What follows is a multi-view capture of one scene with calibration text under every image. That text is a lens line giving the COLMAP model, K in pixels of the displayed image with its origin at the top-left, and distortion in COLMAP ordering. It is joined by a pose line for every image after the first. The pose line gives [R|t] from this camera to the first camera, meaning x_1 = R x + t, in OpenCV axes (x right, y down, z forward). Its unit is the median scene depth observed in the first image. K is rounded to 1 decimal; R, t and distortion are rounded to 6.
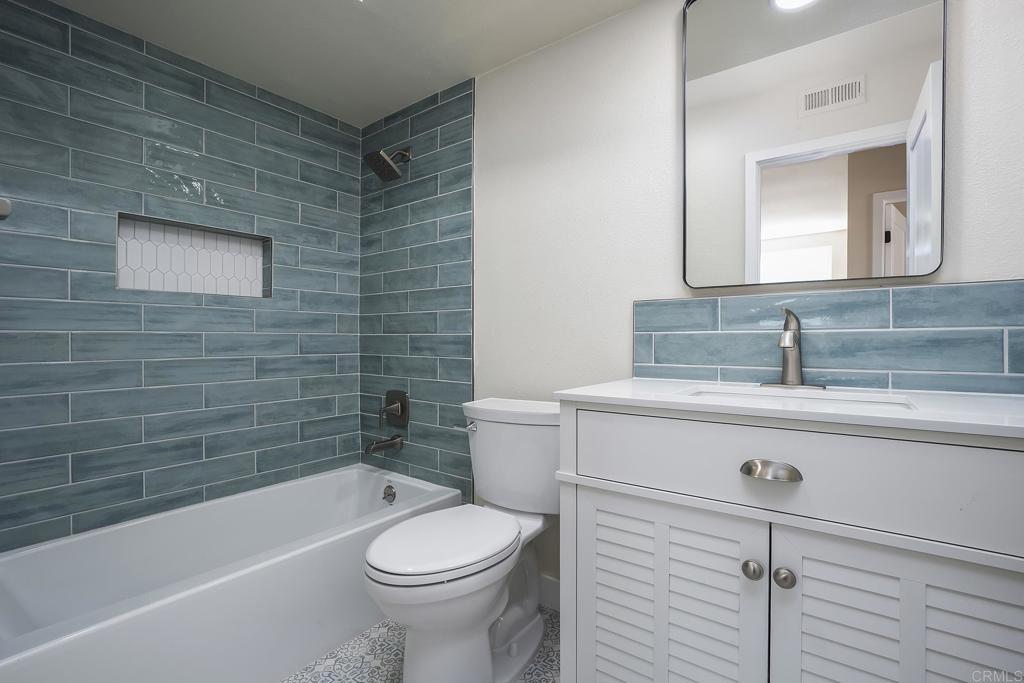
lens RADIAL K [[465.1, 0, 512.0], [0, 465.1, 341.5], [0, 0, 1]] dist [-0.053750, 0.025492]
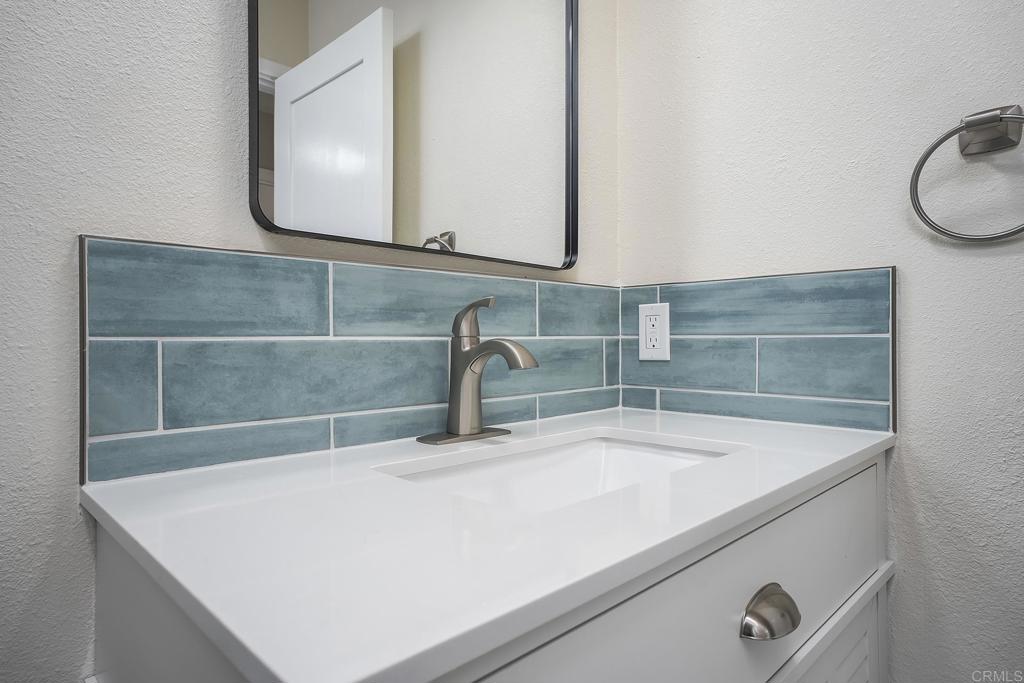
lens RADIAL K [[602.3, 0, 512.0], [0, 602.3, 341.5], [0, 0, 1]] dist [0.000479, 0.000074]
pose [[0.133268, 0.000597, 0.991080, -0.051771], [0.007244, 0.999973, -0.001576, -0.007583], [-0.991054, 0.007390, 0.133260, 0.356154]]
